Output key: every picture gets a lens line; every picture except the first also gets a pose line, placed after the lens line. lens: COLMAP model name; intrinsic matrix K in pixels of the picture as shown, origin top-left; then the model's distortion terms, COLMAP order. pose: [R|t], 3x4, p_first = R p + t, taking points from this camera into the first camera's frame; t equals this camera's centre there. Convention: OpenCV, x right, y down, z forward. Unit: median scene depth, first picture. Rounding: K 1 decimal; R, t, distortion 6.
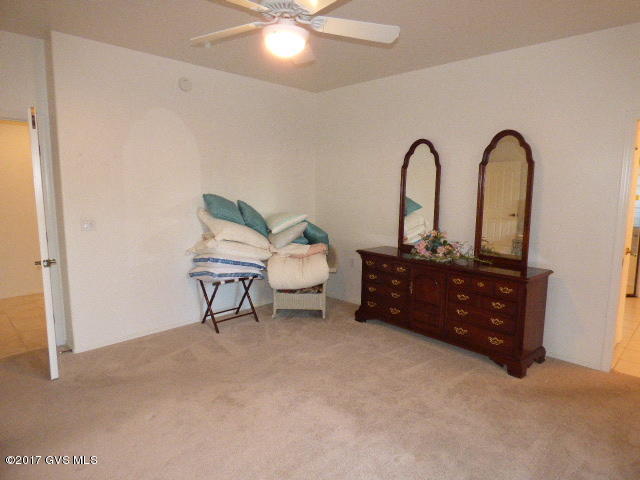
lens RADIAL K [[392.1, 0, 325.2], [0, 392.1, 238.0], [0, 0, 1]] dist [-0.002979, -0.000641]
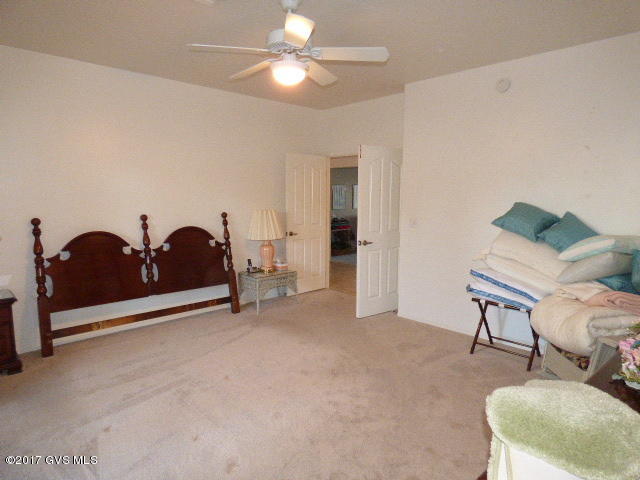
lens RADIAL K [[392.1, 0, 325.2], [0, 392.1, 238.0], [0, 0, 1]] dist [-0.002979, -0.000641]
pose [[-0.005517, 0.104966, -0.994461, 0.612256], [-0.143651, 0.984078, 0.104667, -0.069520], [0.989613, 0.143432, 0.009649, 0.619143]]
